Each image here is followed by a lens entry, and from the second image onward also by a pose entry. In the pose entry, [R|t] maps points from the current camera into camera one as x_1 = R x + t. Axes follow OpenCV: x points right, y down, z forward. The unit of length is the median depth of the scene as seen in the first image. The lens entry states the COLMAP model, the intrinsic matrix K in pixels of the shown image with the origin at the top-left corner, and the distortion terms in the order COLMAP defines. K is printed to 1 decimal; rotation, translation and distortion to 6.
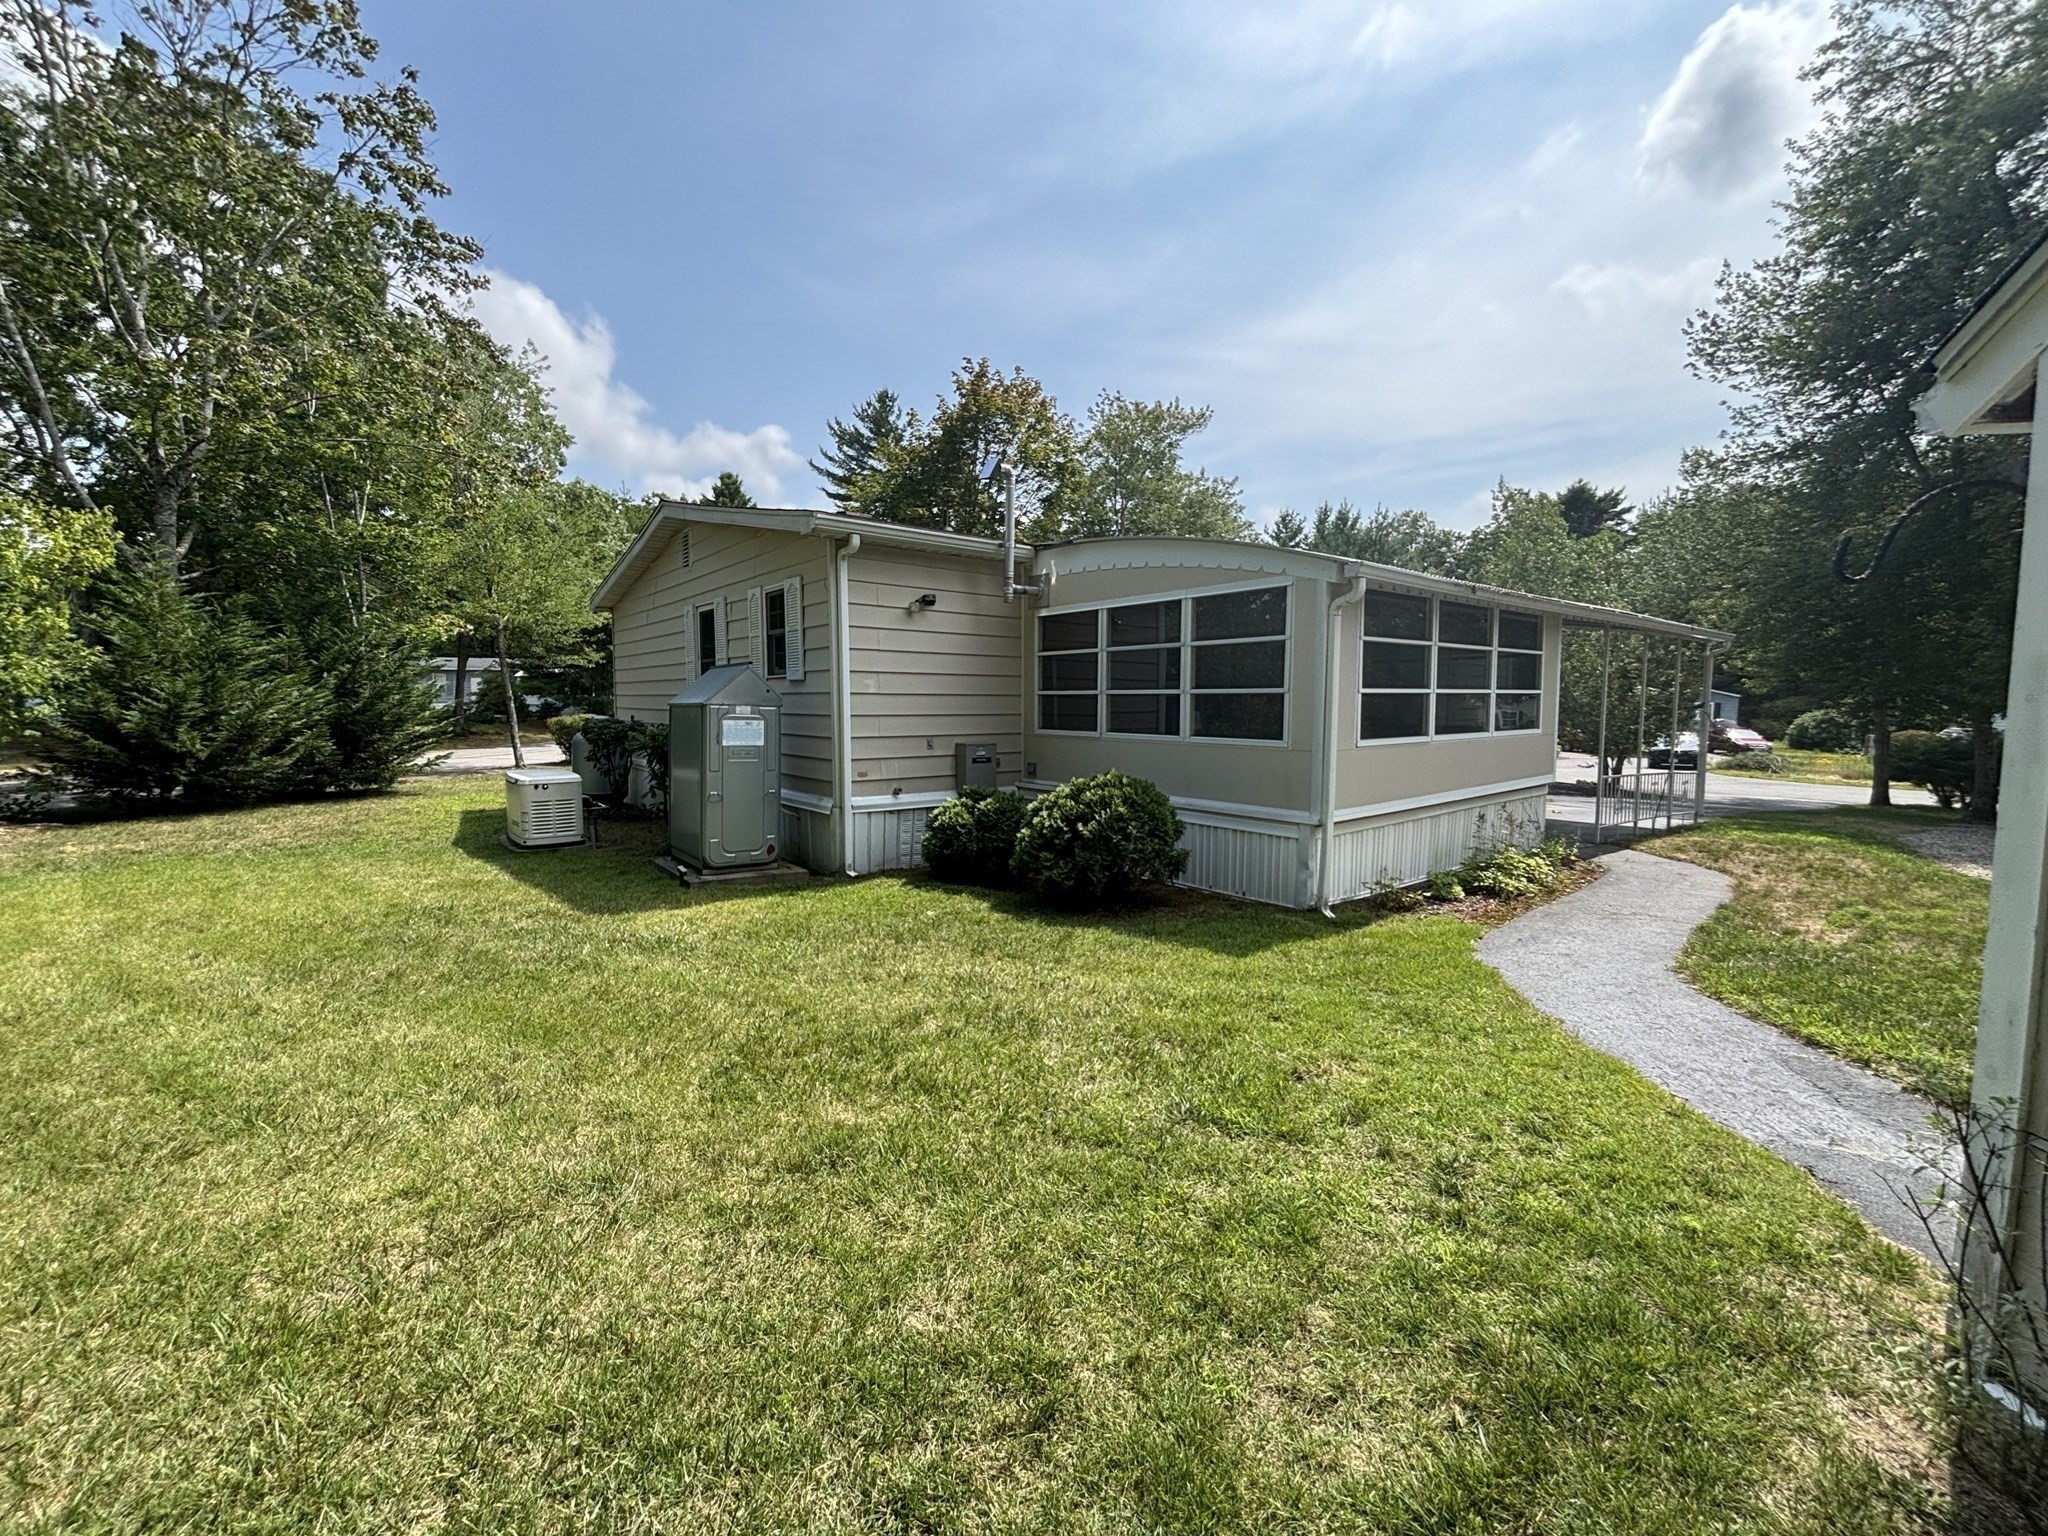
lens RADIAL K [[826.8, 0, 1019.7], [0, 826.8, 764.2], [0, 0, 1]] dist [0.001236, -0.000810]
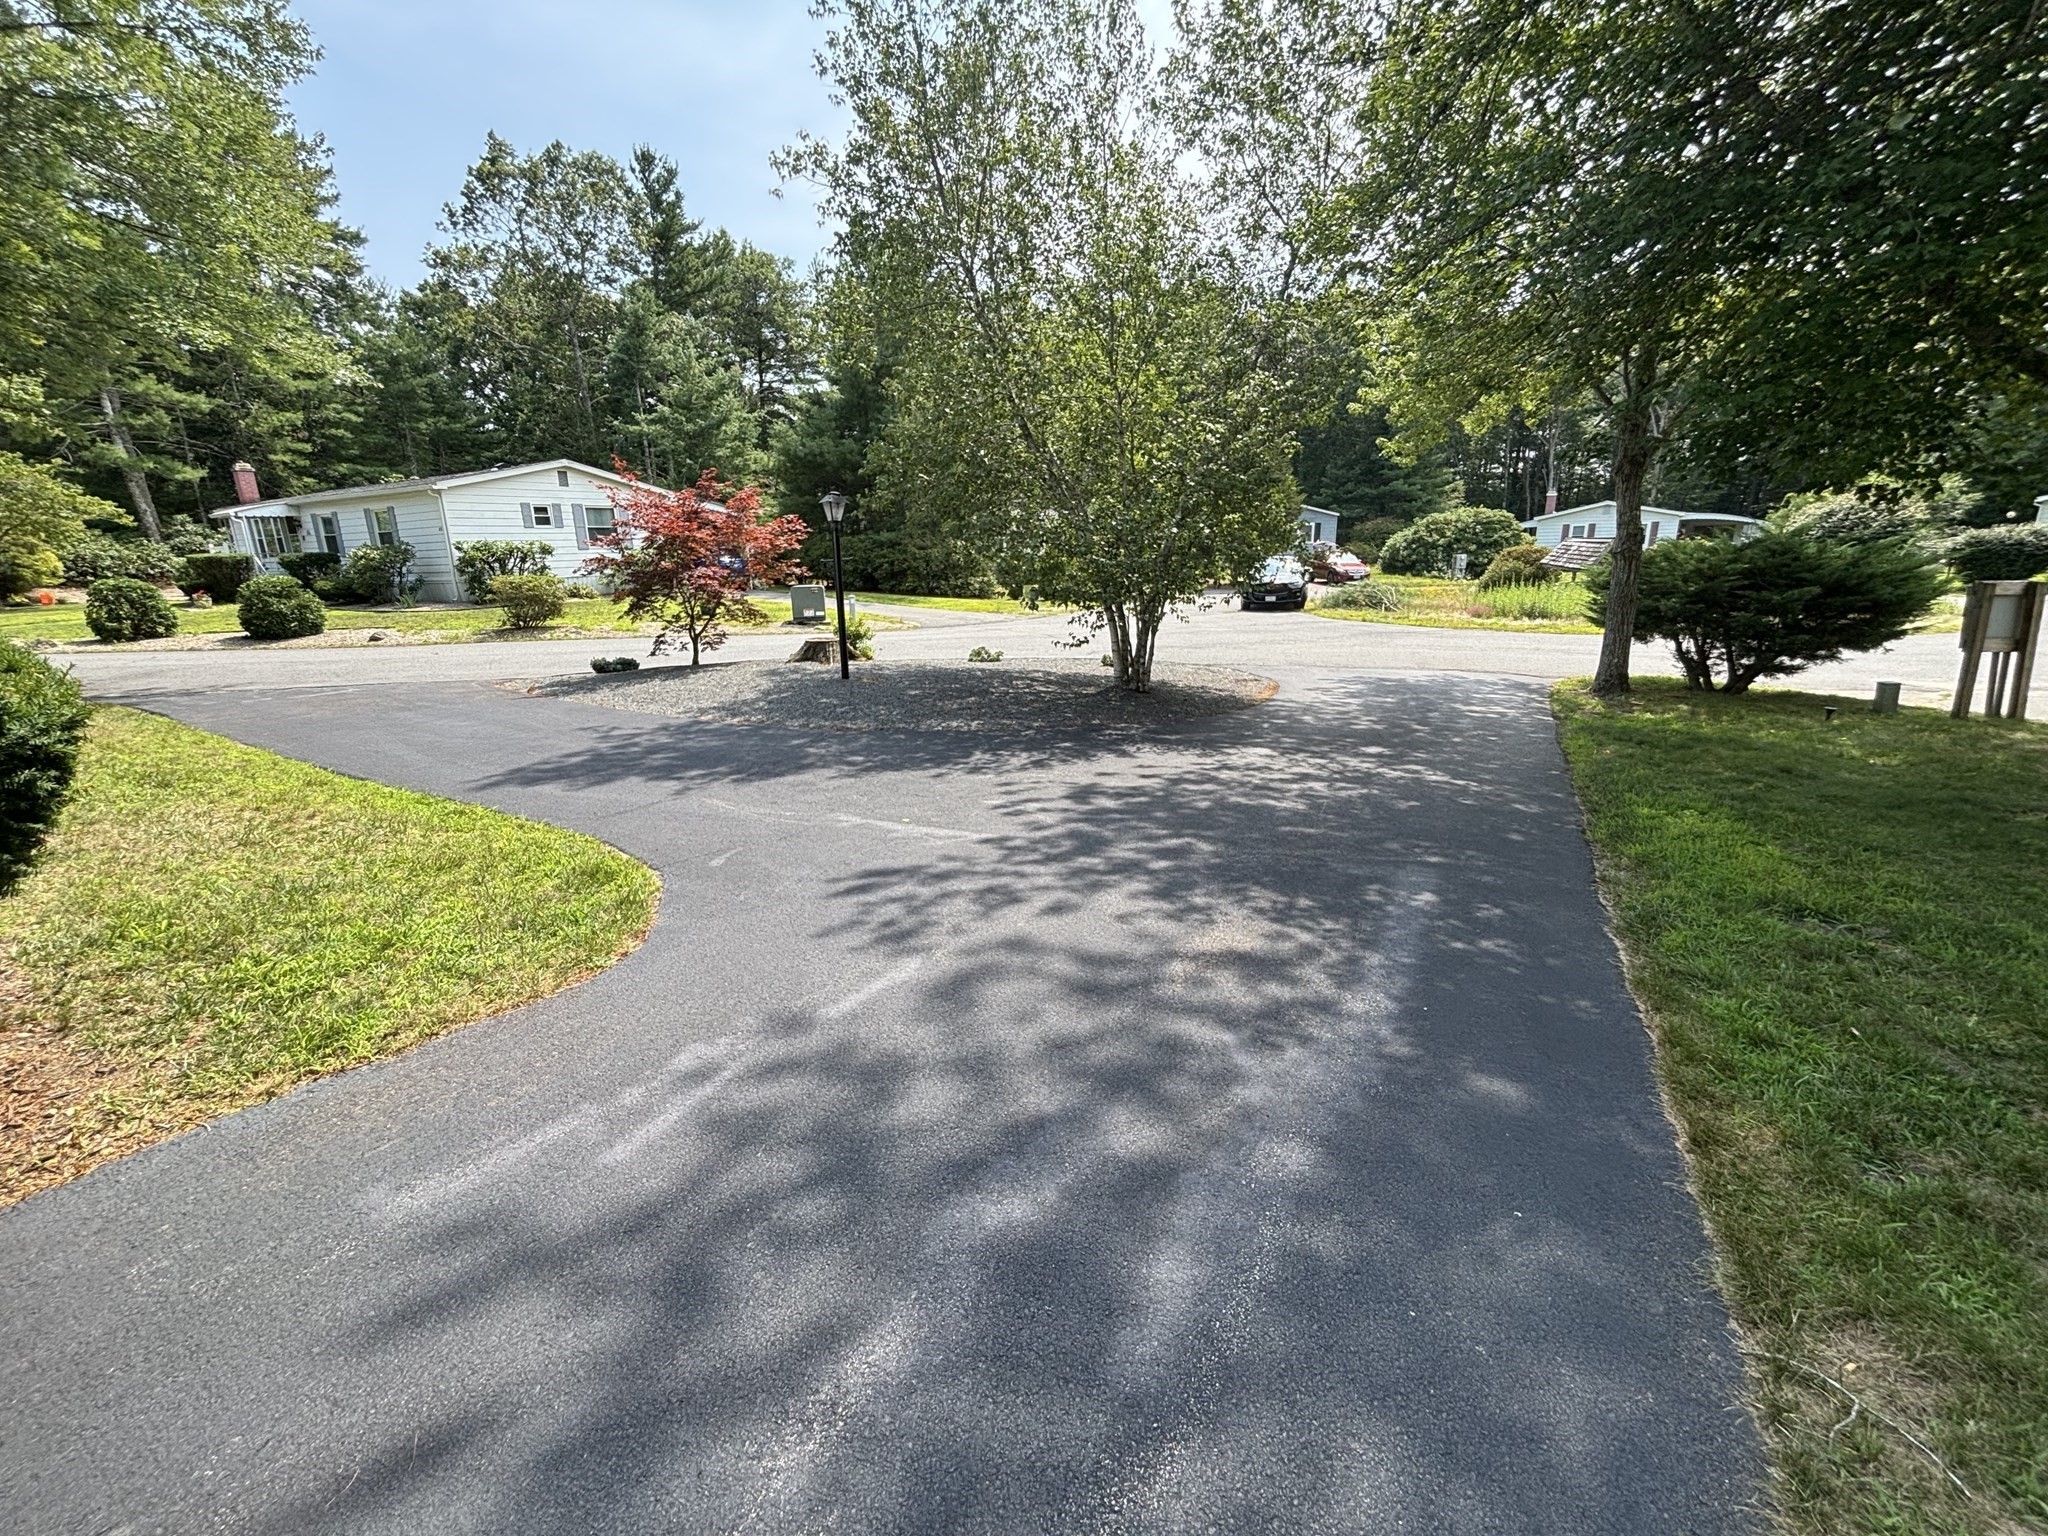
lens RADIAL K [[826.8, 0, 1027.1], [0, 826.8, 770.7], [0, 0, 1]] dist [0.001236, -0.000810]
pose [[0.928923, -0.122453, 0.349439, 0.265391], [0.055617, 0.979169, 0.195281, -0.007296], [-0.366072, -0.161966, 0.916383, 0.323613]]
